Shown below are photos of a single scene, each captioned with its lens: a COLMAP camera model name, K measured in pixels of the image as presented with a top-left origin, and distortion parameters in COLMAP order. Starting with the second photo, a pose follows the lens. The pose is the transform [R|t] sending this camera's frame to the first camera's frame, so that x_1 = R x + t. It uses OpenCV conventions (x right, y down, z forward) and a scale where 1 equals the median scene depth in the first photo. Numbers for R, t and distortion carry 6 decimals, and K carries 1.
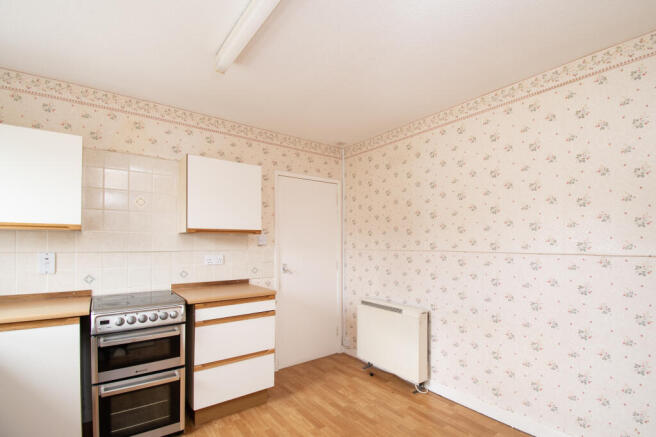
lens RADIAL K [[306.4, 0, 327.9], [0, 306.4, 243.1], [0, 0, 1]] dist [0.001061, -0.000107]
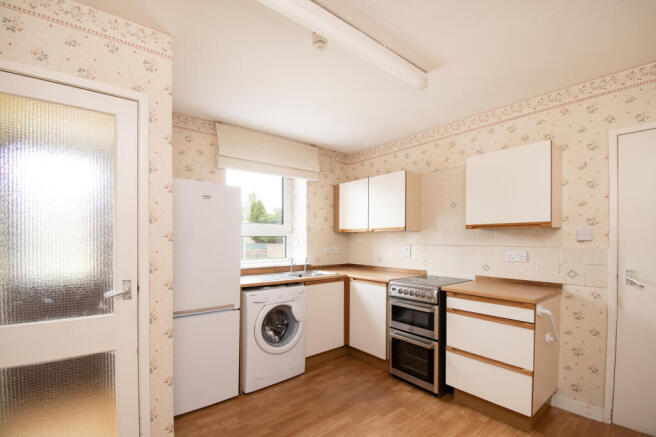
lens RADIAL K [[300.9, 0, 326.7], [0, 300.9, 240.5], [0, 0, 1]] dist [-0.000942, -0.000295]
pose [[0.040161, 0.004197, -0.999184, 0.658794], [0.001661, 0.999990, 0.004267, 0.002144], [0.999192, -0.001831, 0.040154, 0.496777]]
